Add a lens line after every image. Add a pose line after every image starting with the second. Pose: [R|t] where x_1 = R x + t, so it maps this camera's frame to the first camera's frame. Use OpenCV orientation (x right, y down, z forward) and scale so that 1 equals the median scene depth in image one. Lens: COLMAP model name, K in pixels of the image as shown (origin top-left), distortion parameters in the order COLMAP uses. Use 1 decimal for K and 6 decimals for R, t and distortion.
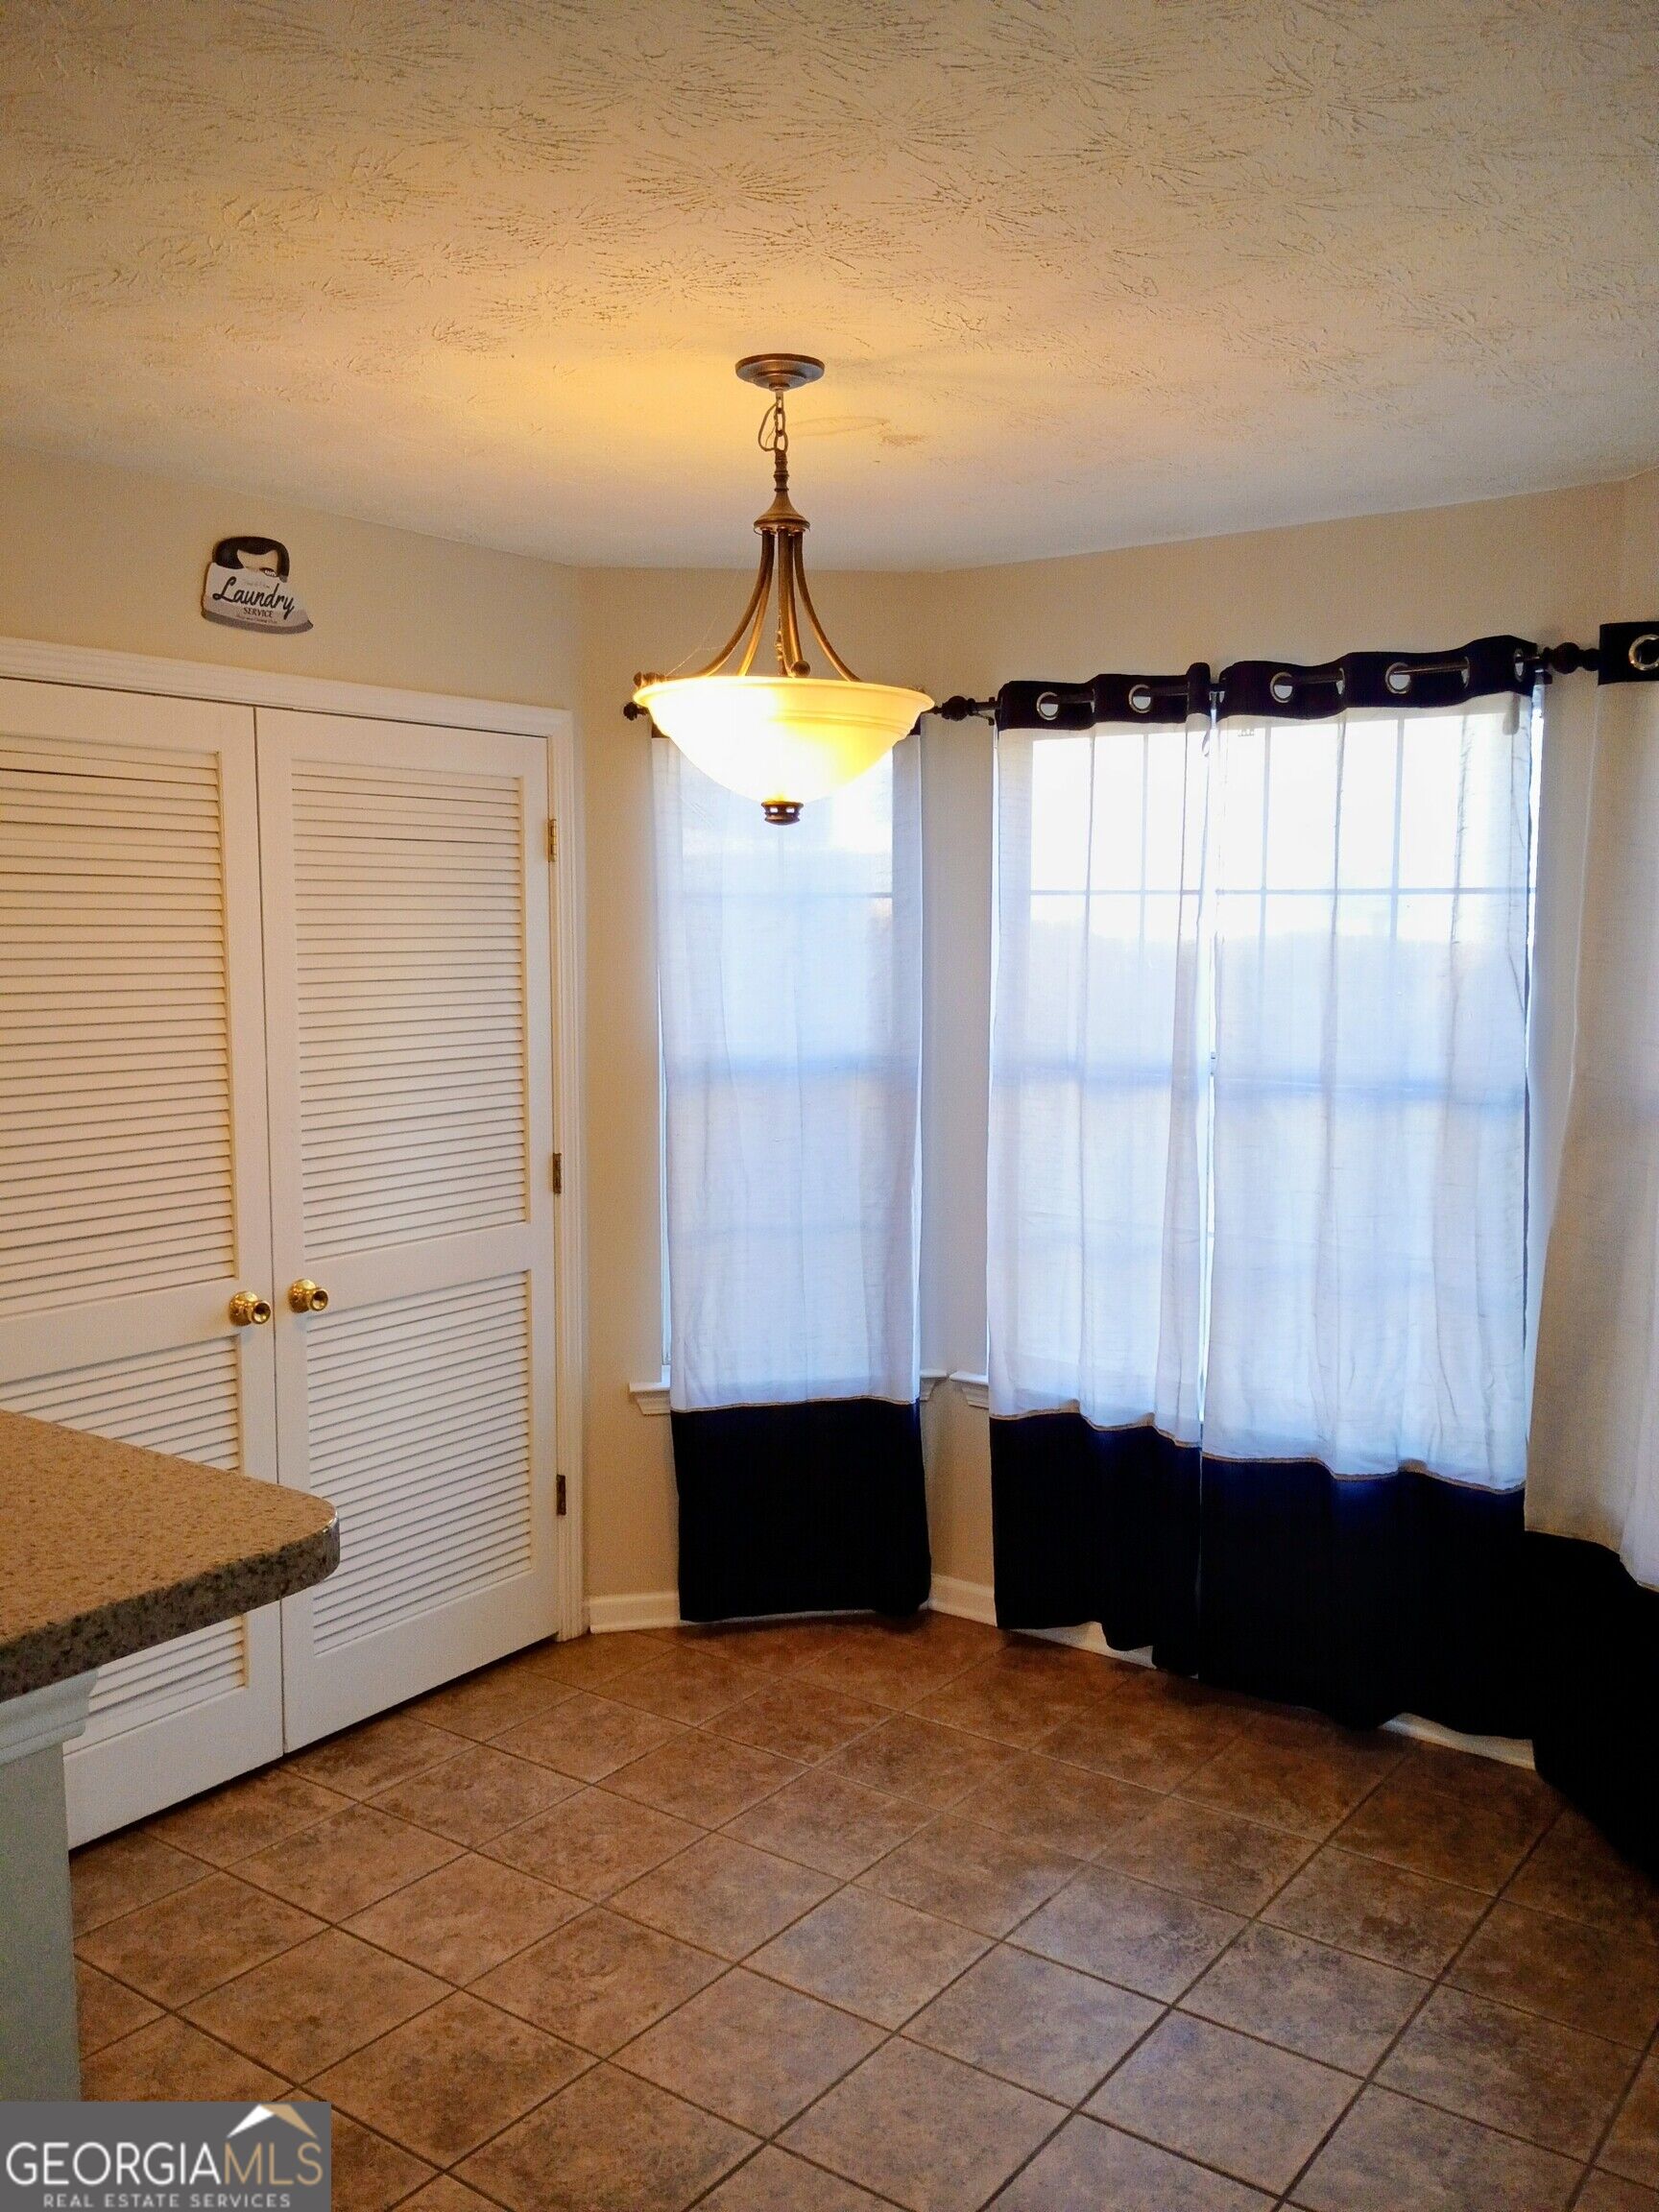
lens RADIAL K [[1827.9, 0, 821.1], [0, 1827.9, 1101.8], [0, 0, 1]] dist [0.068337, -0.097112]
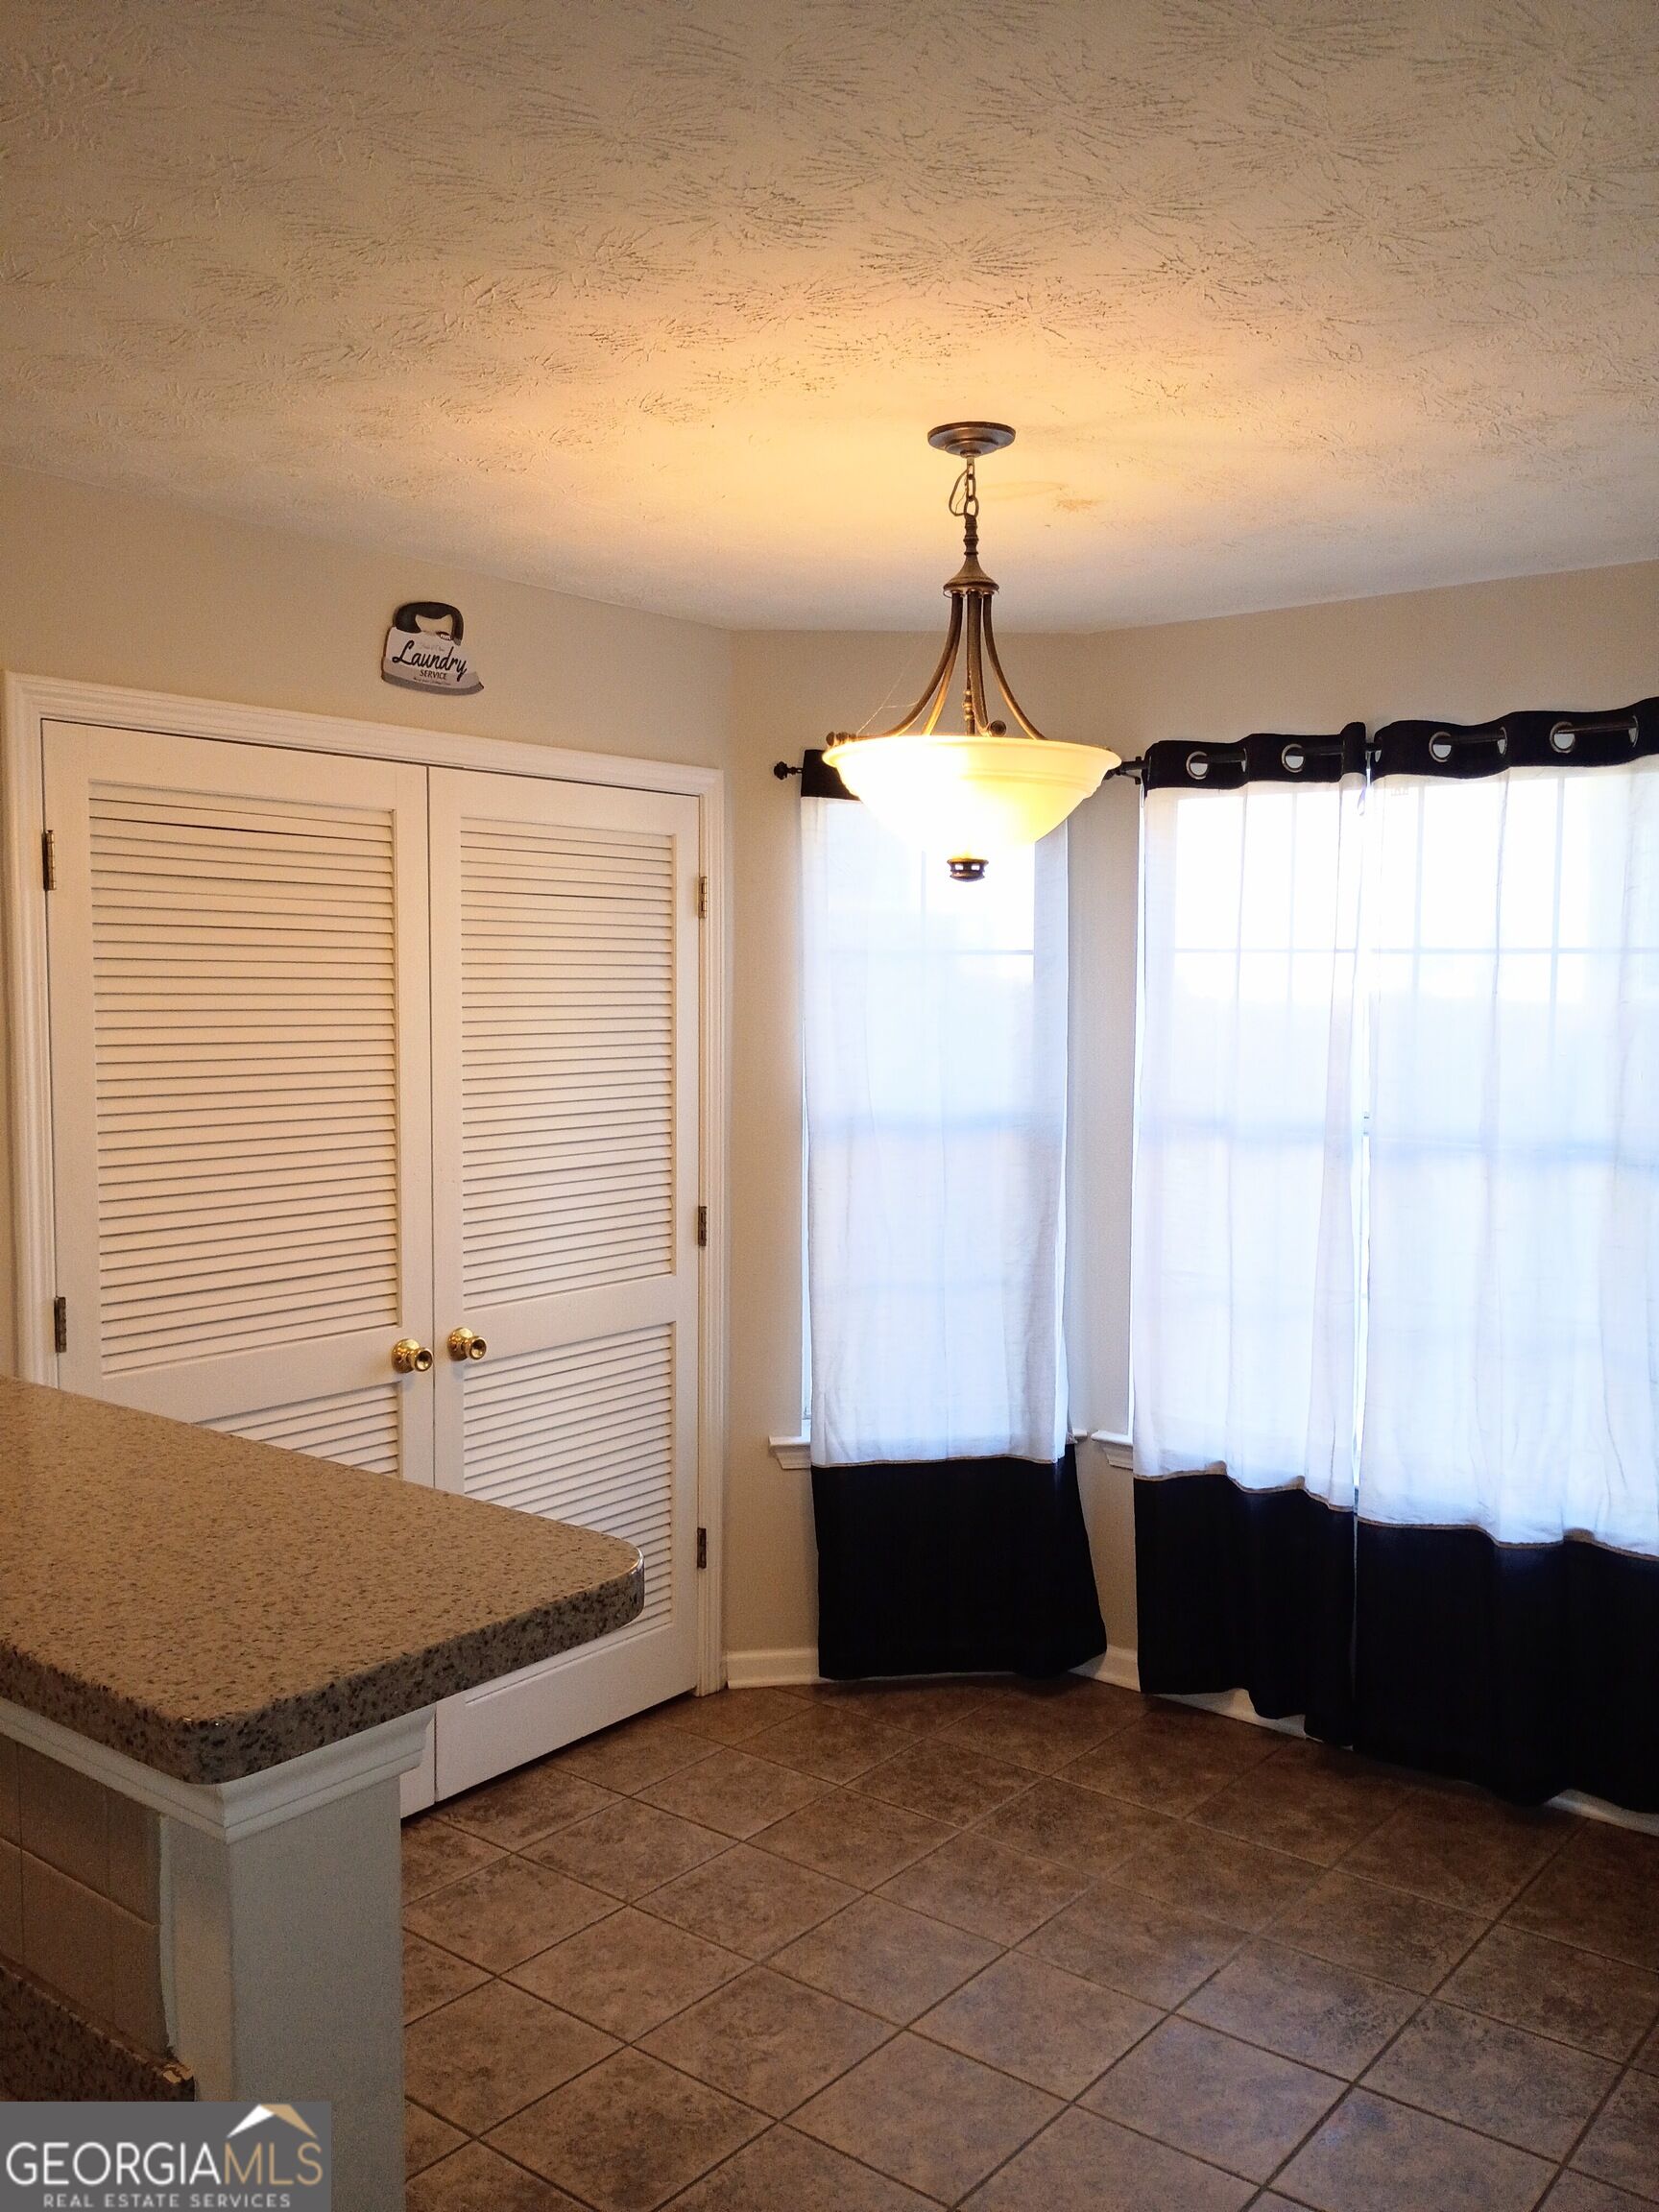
lens RADIAL K [[1827.9, 0, 821.1], [0, 1827.9, 1101.8], [0, 0, 1]] dist [0.068337, -0.097112]
pose [[0.999147, 0.008567, -0.040402, -0.048159], [-0.009835, 0.999462, -0.031298, 0.001977], [0.040112, 0.031668, 0.998693, -0.006089]]
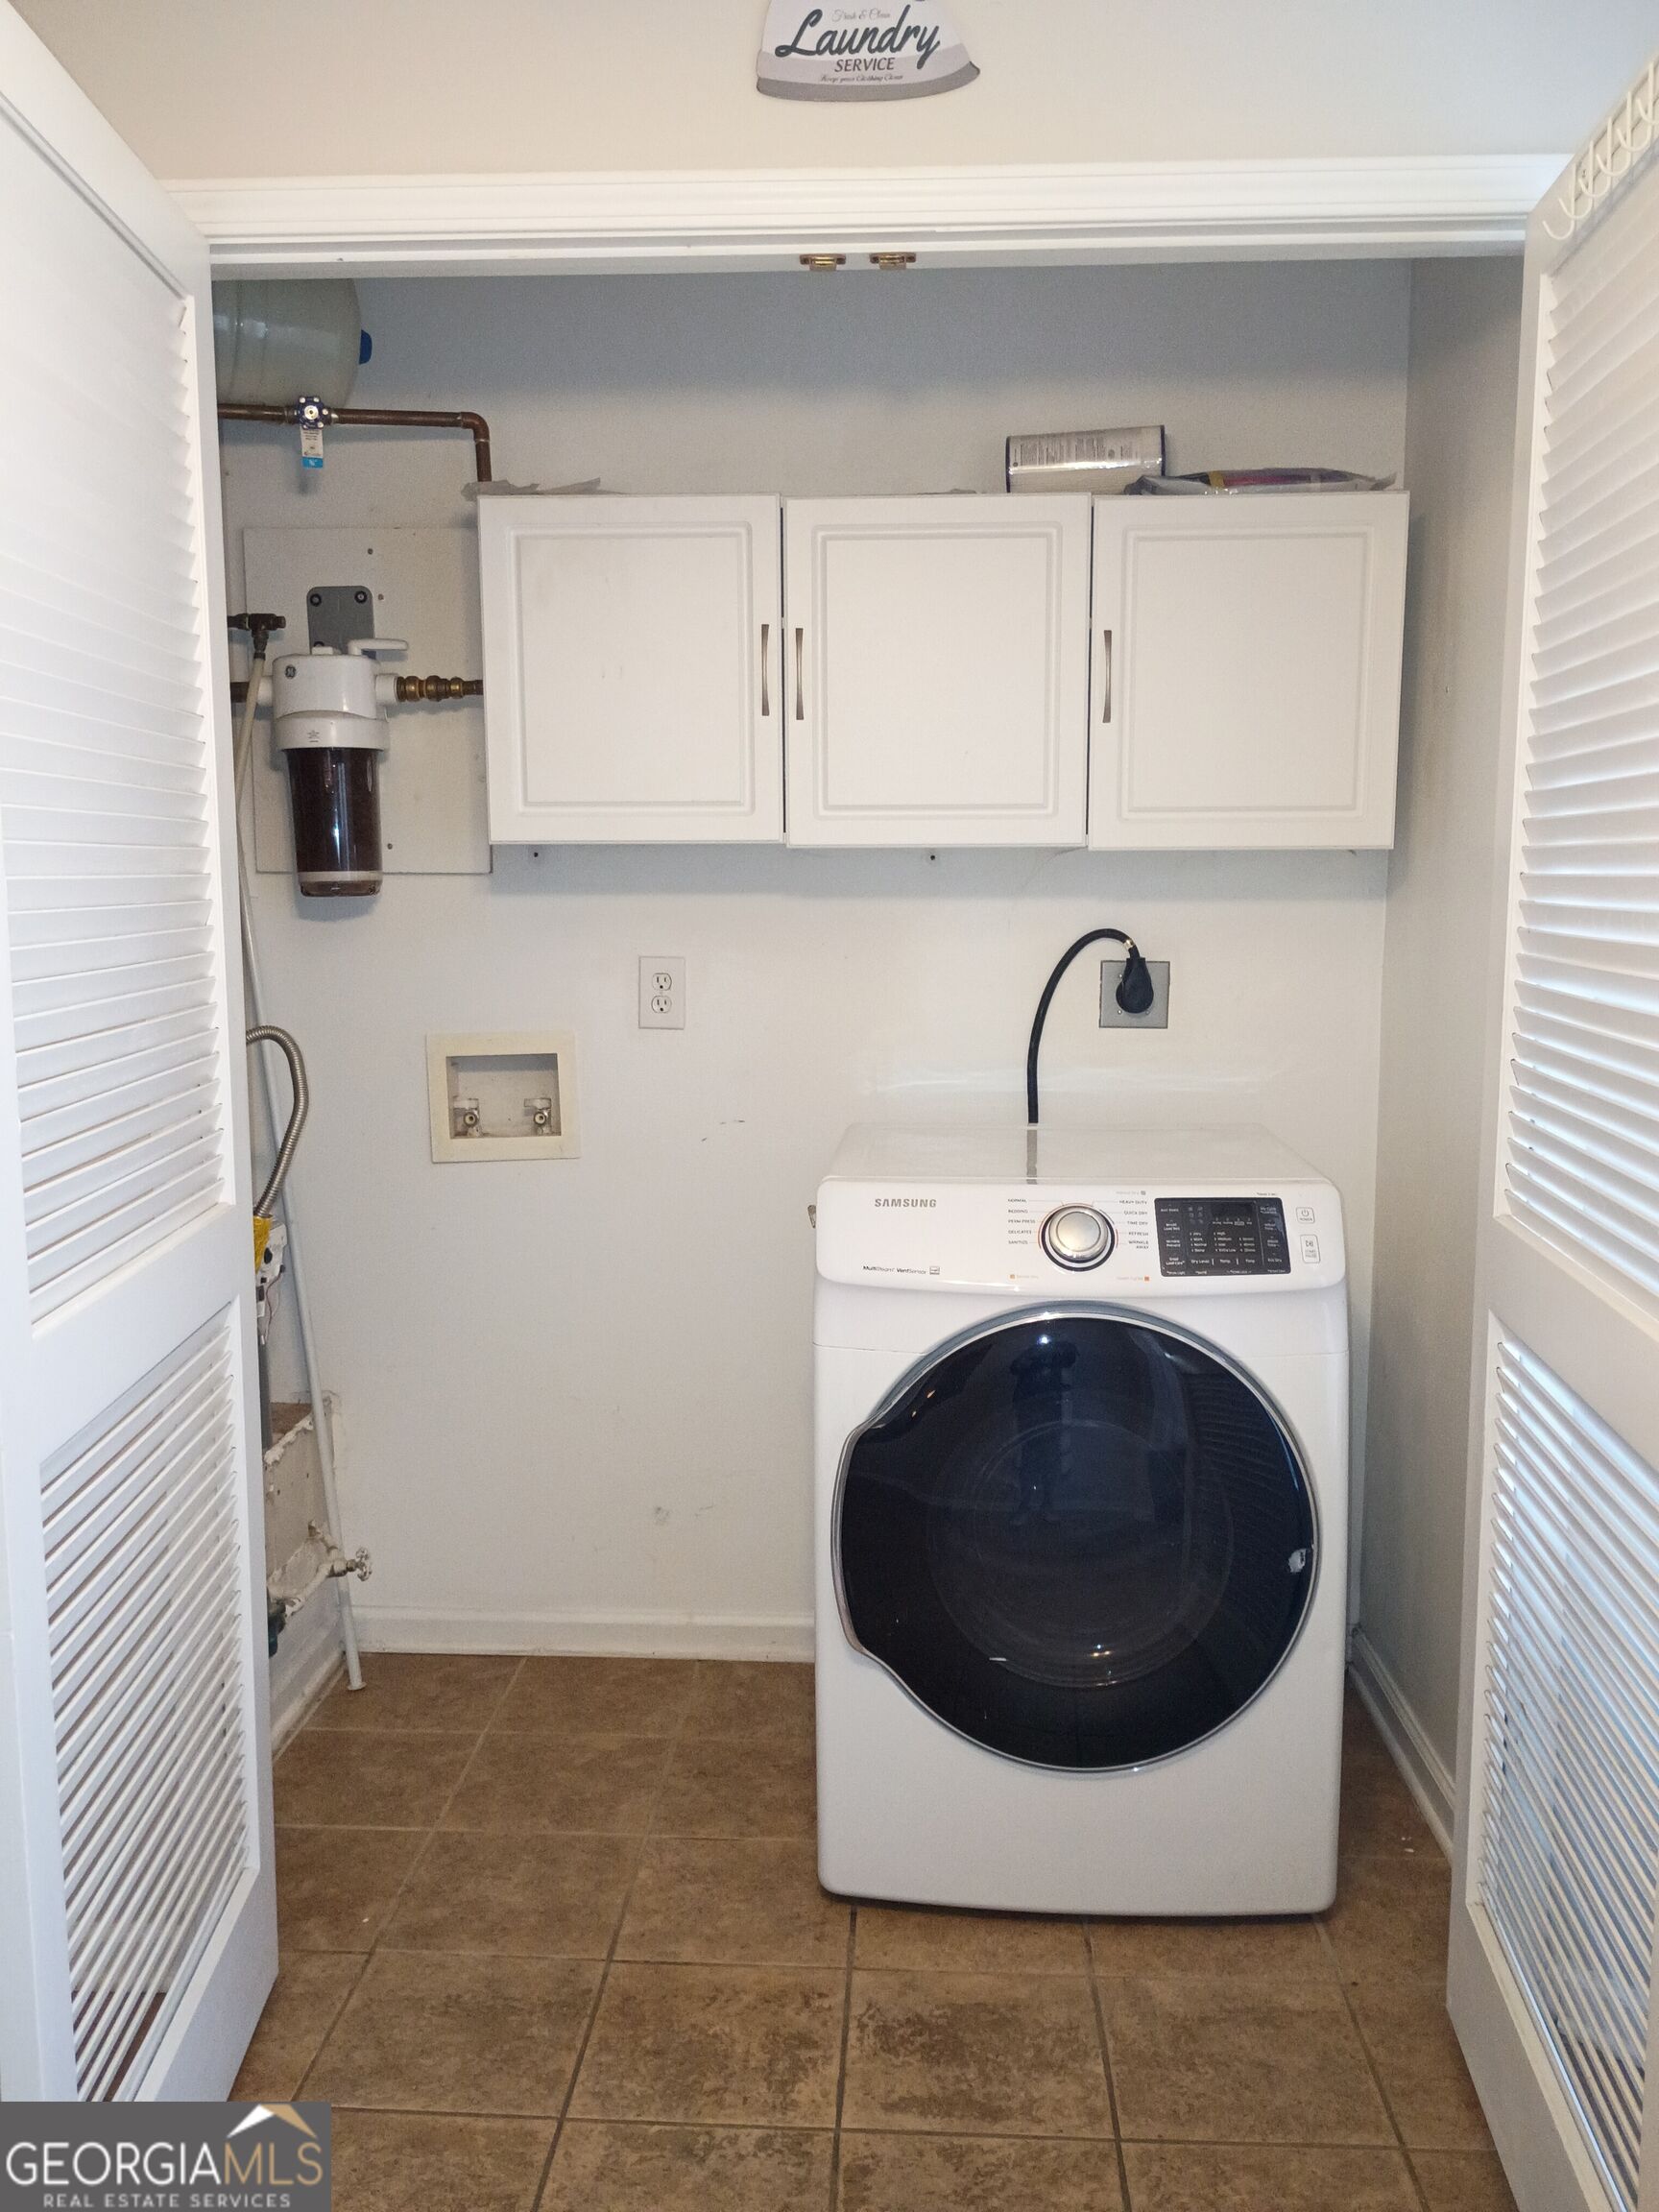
lens RADIAL K [[1827.9, 0, 821.1], [0, 1827.9, 1101.8], [0, 0, 1]] dist [0.068337, -0.097112]
pose [[0.555494, 0.100670, -0.825404, 0.206154], [-0.083080, 0.994397, 0.065369, 0.022034], [0.827360, 0.032263, 0.560745, 0.697583]]
